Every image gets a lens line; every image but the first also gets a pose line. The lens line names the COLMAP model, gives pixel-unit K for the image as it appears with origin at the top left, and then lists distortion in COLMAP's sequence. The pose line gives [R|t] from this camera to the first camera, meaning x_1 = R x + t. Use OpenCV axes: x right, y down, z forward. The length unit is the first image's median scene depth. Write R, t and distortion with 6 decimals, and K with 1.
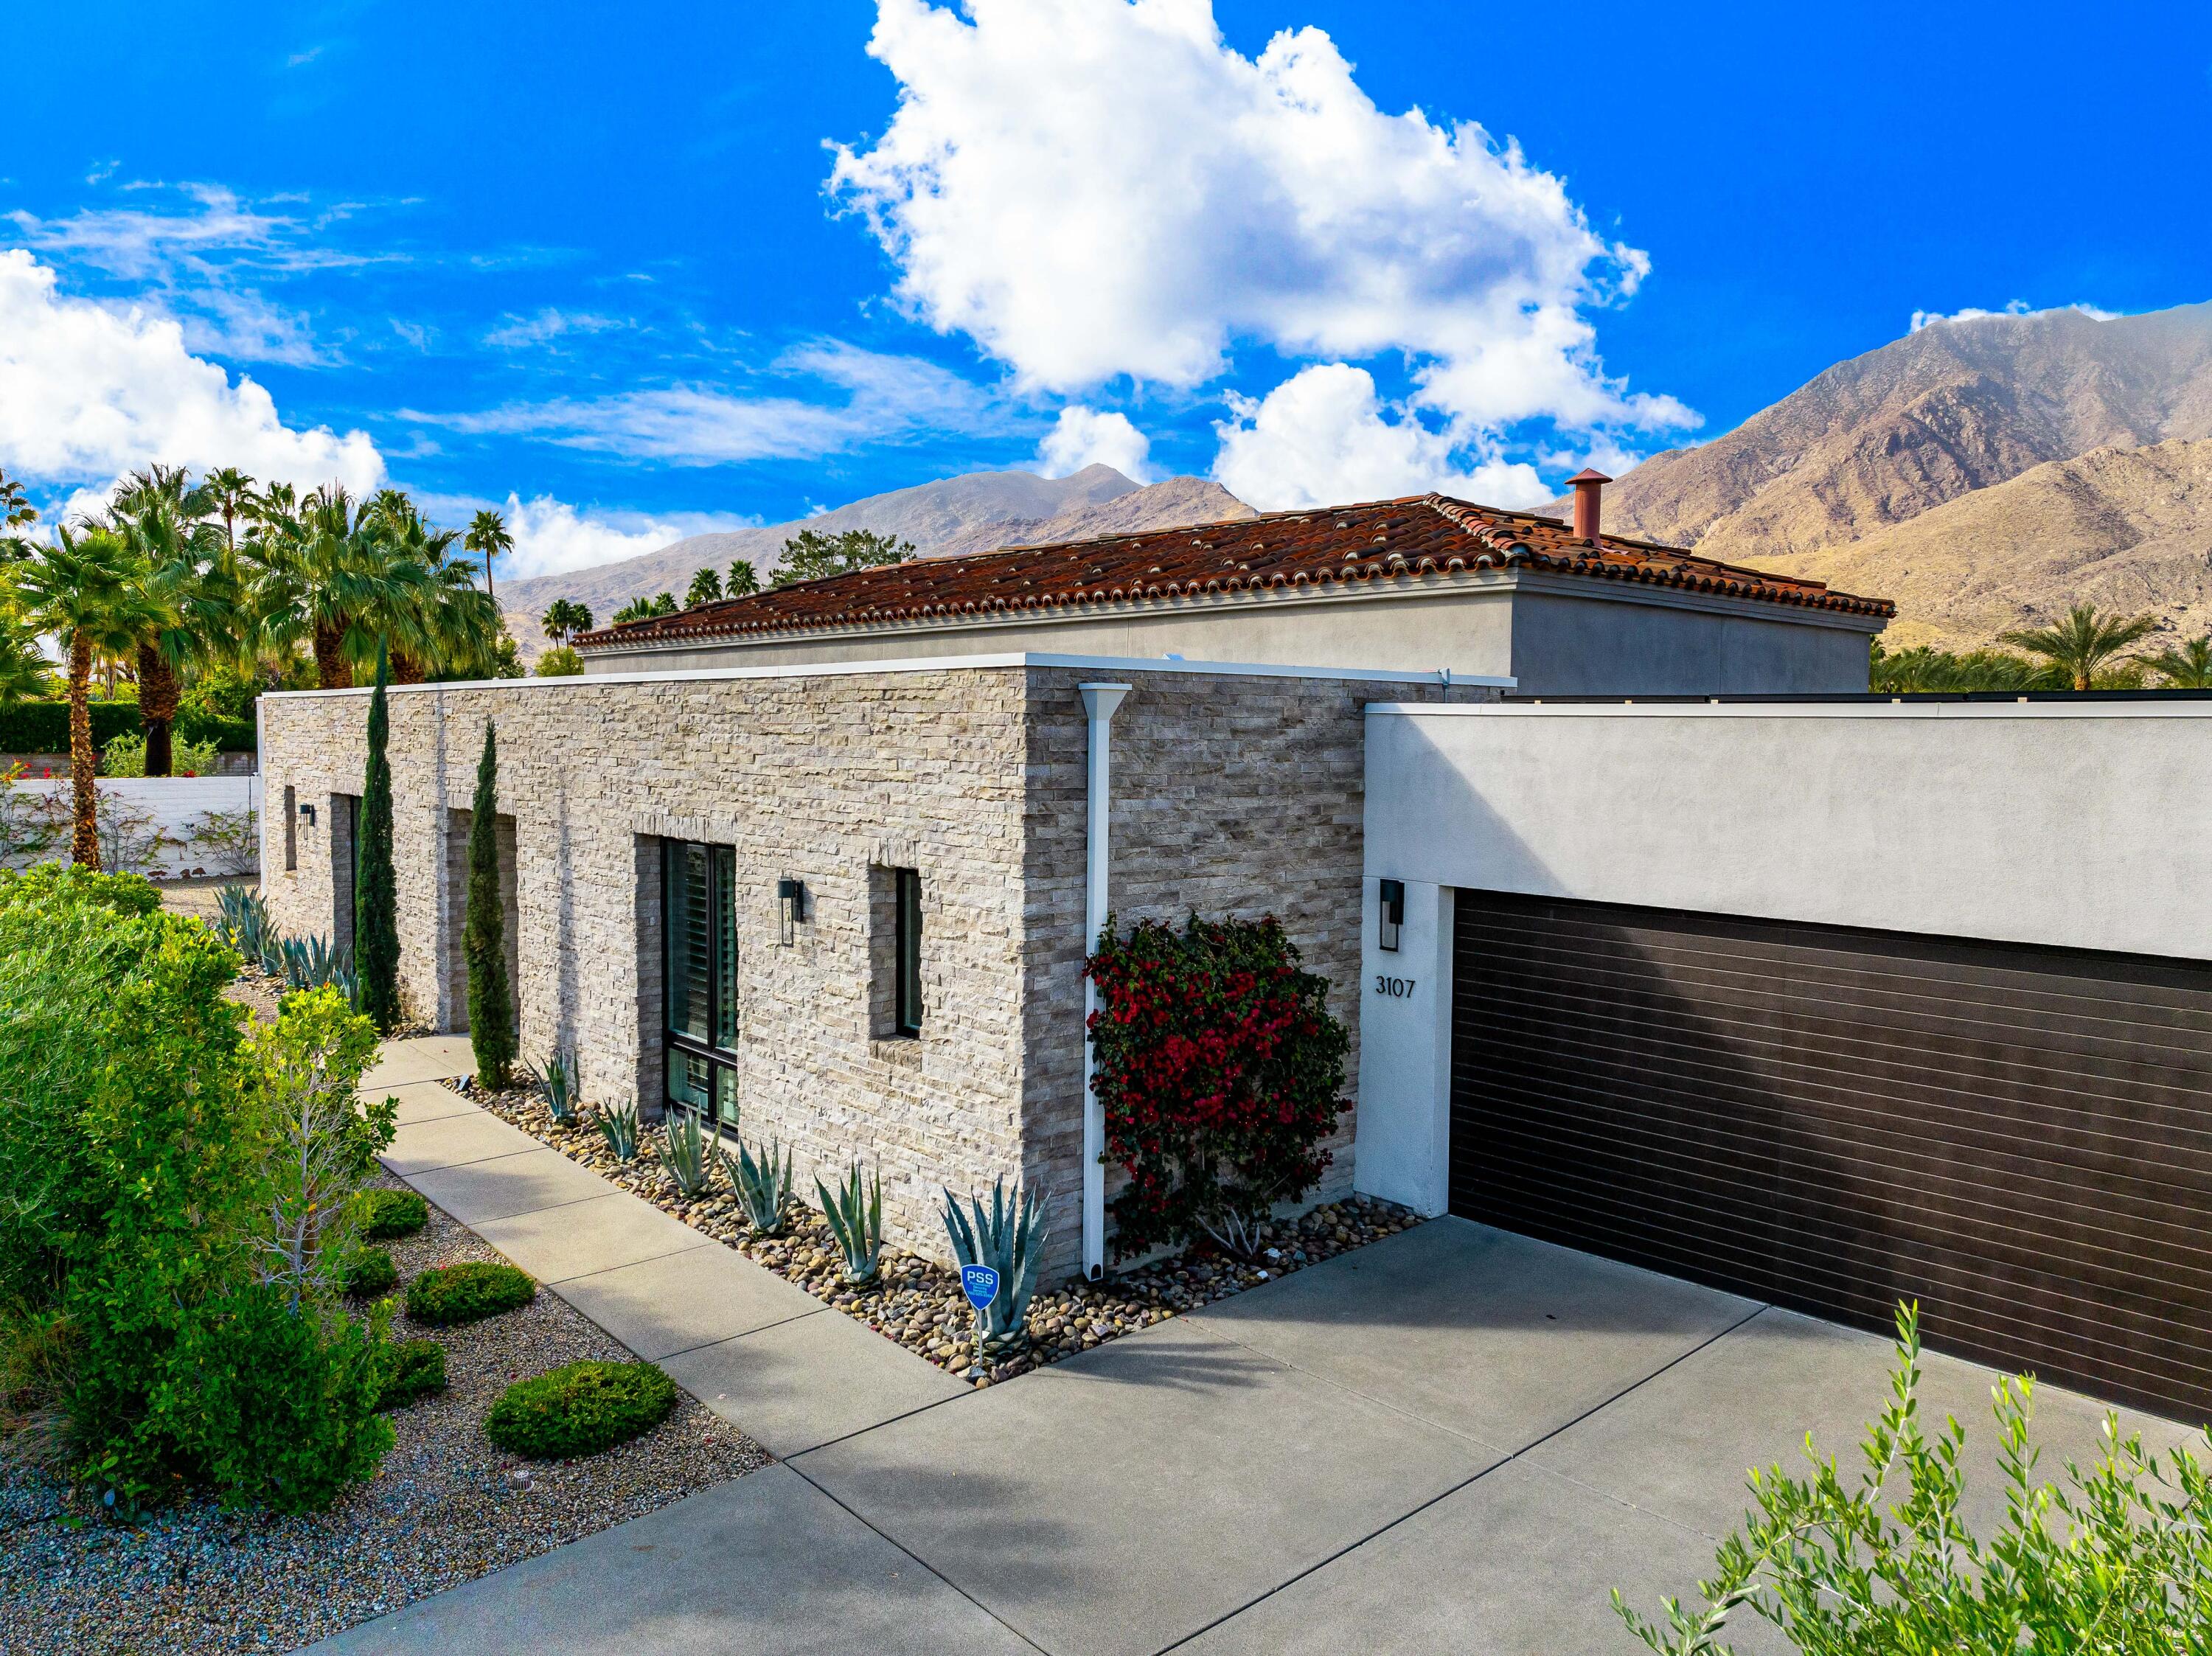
lens RADIAL K [[1547.0, 0, 1106.0], [0, 1547.0, 828.0], [0, 0, 1]] dist [-0.041398, 0.005022]
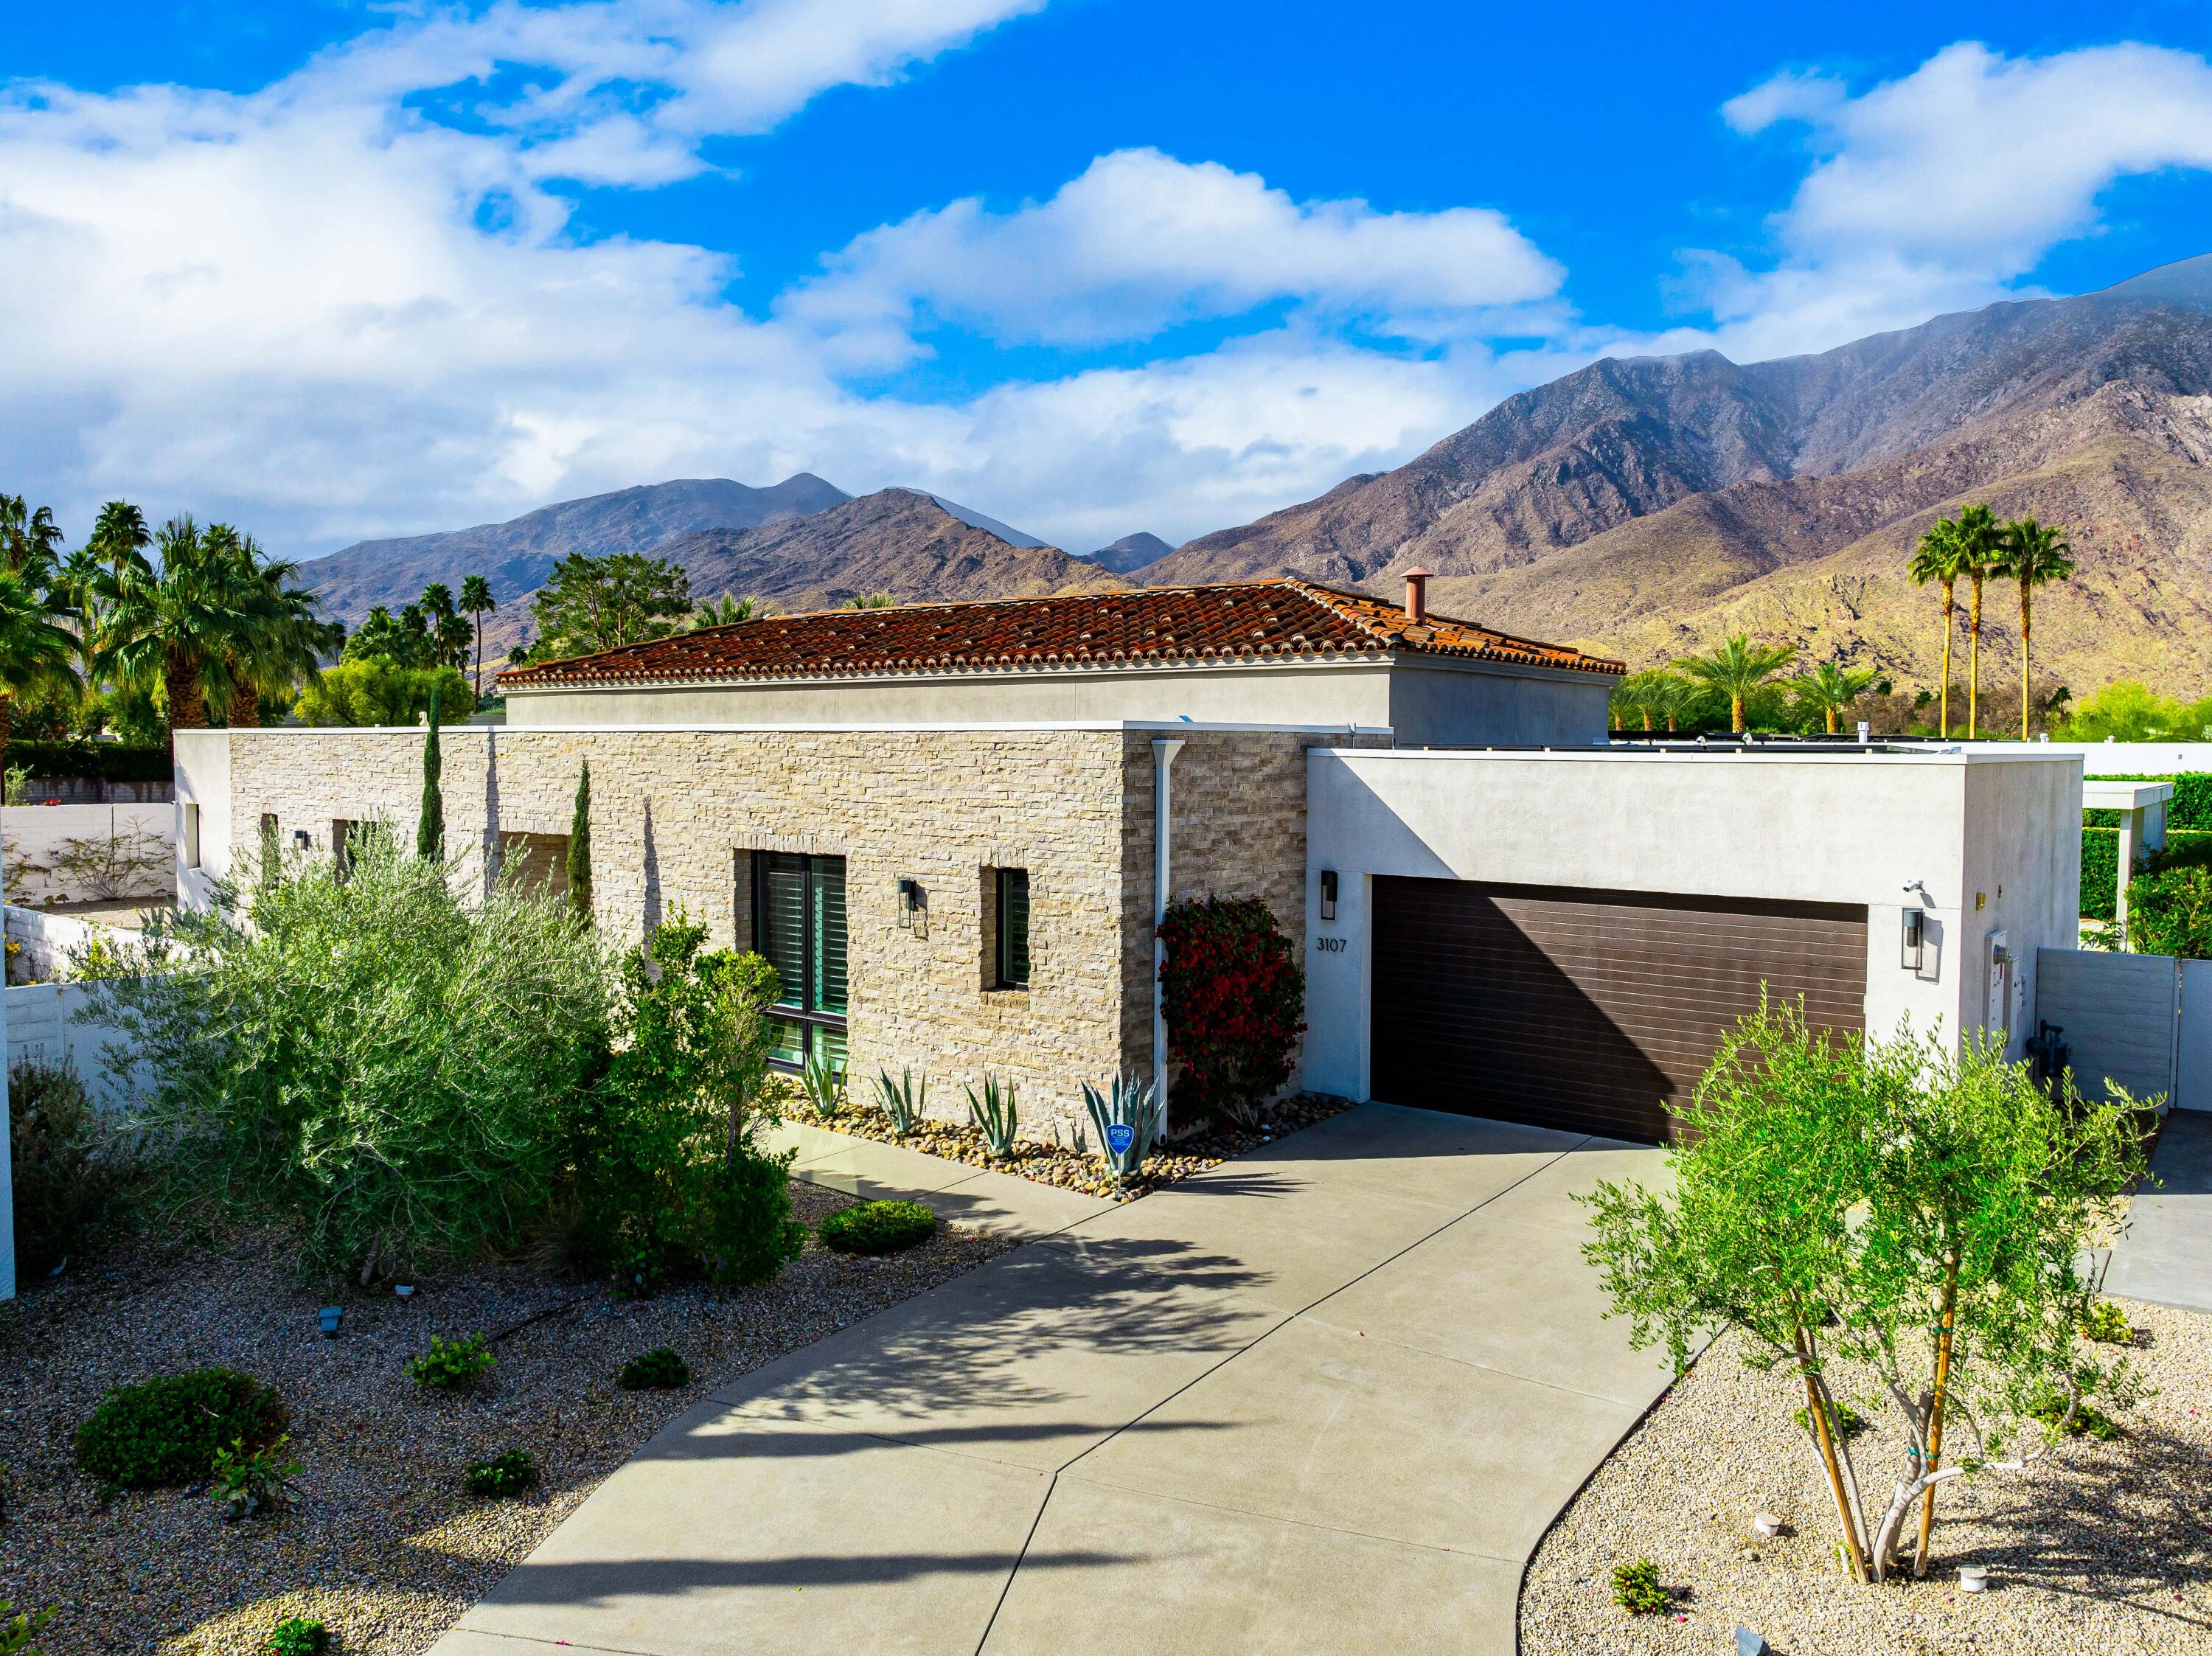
lens RADIAL K [[1536.1, 0, 1106.0], [0, 1536.1, 828.0], [0, 0, 1]] dist [-0.035431, 0.000363]
pose [[0.983627, -0.014475, 0.179635, -0.290694], [0.015990, 0.999848, -0.006989, 0.000314], [-0.179506, 0.009747, 0.983709, -0.394421]]
